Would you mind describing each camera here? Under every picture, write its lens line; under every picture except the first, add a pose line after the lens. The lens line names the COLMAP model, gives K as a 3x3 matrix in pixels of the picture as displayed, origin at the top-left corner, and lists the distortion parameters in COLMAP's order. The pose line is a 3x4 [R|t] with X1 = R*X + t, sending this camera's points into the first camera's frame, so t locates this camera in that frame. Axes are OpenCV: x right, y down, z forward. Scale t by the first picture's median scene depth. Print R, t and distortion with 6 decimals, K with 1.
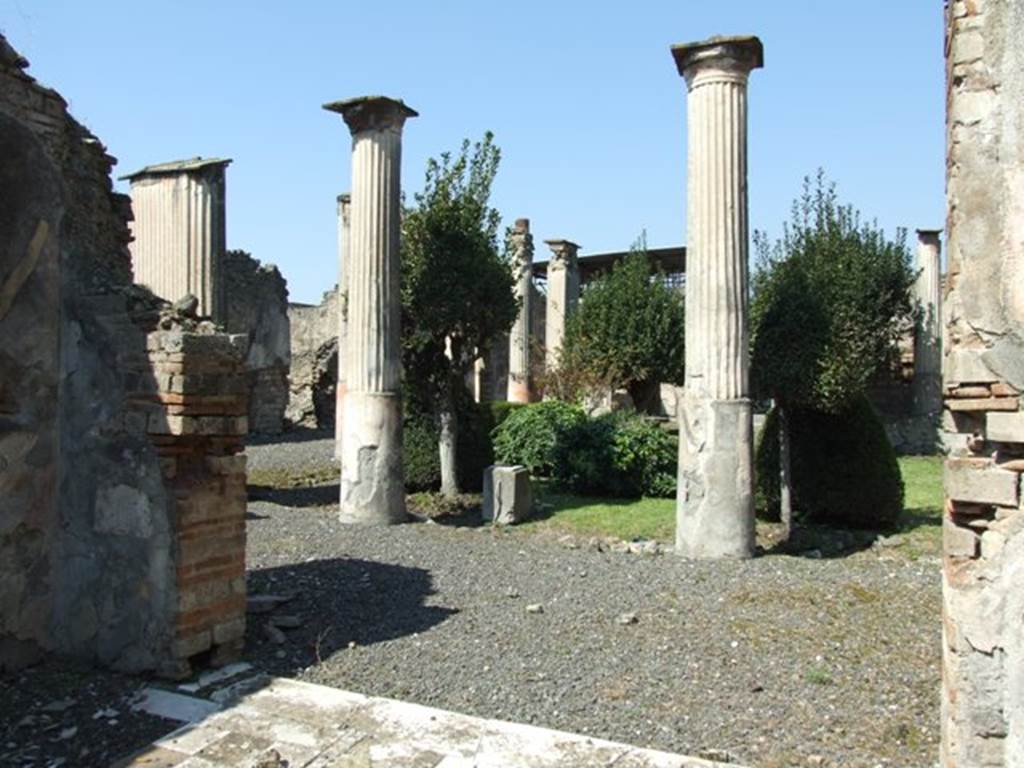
lens RADIAL K [[819.0, 0, 516.4], [0, 819.0, 378.9], [0, 0, 1]] dist [-0.069053, 0.062249]
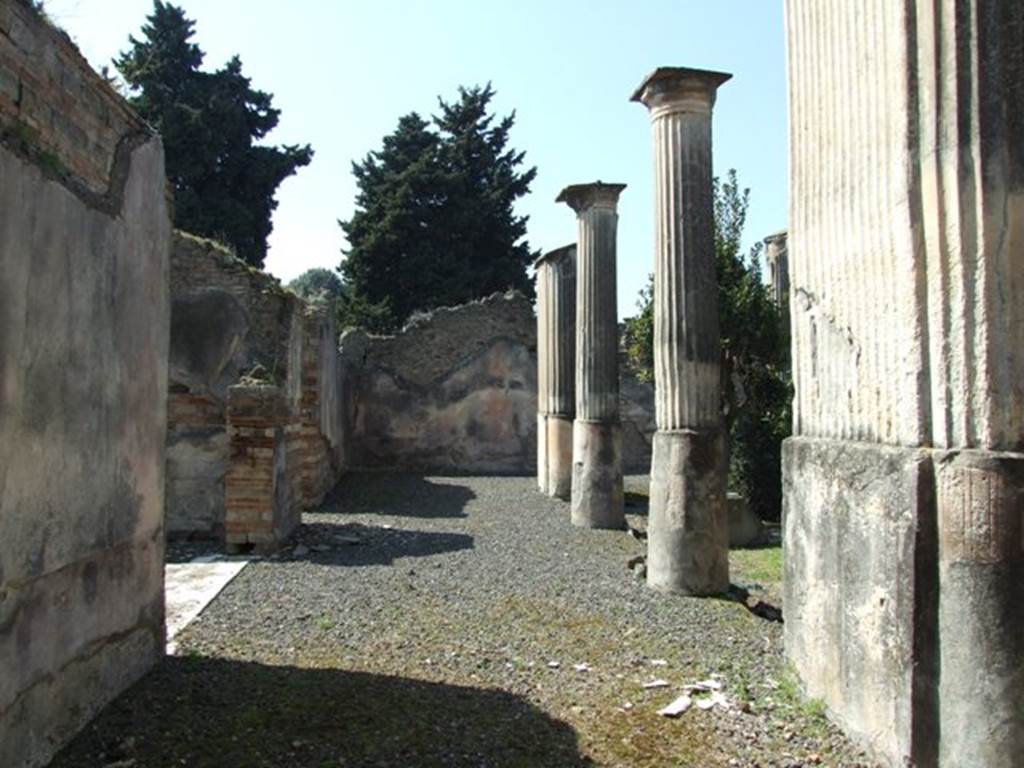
lens RADIAL K [[829.4, 0, 514.2], [0, 829.4, 376.1], [0, 0, 1]] dist [-0.070774, 0.074971]
pose [[0.504500, -0.031650, -0.862831, 1.046641], [-0.000923, 0.999308, -0.037196, -0.003041], [0.863411, 0.019561, 0.504122, 0.328321]]
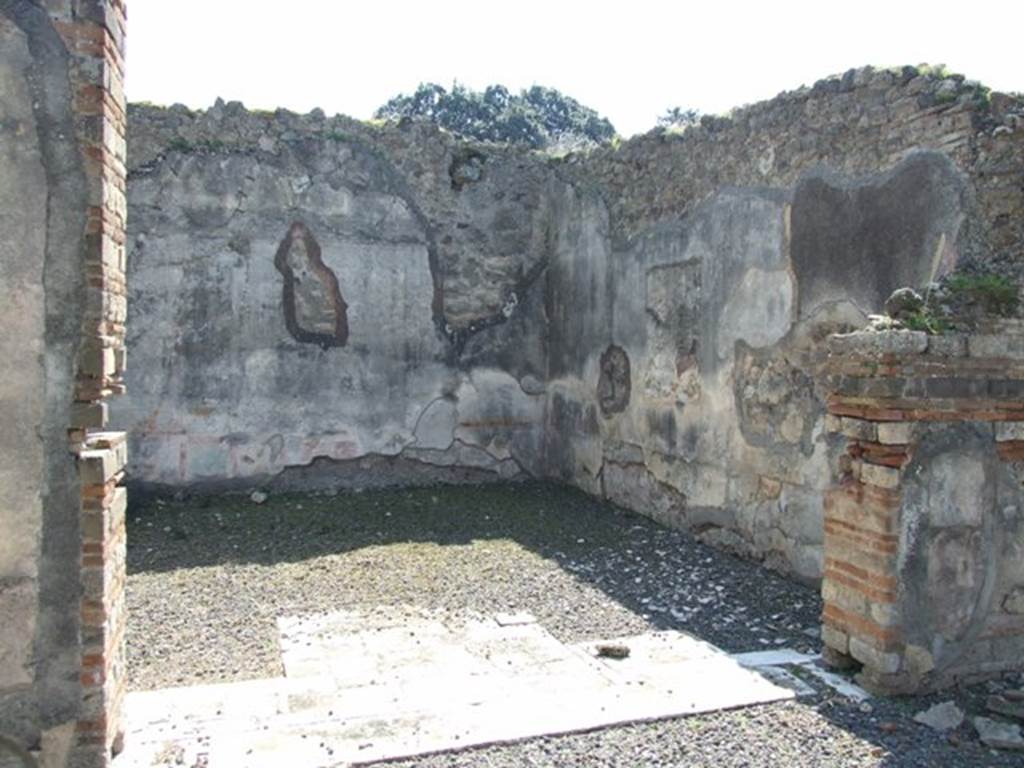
lens RADIAL K [[809.3, 0, 502.6], [0, 809.3, 379.7], [0, 0, 1]] dist [-0.061777, 0.057920]
pose [[-0.745825, 0.004507, -0.666127, 0.351639], [-0.018222, 0.999465, 0.027165, -0.011812], [0.665893, 0.032398, -0.745344, 0.871178]]
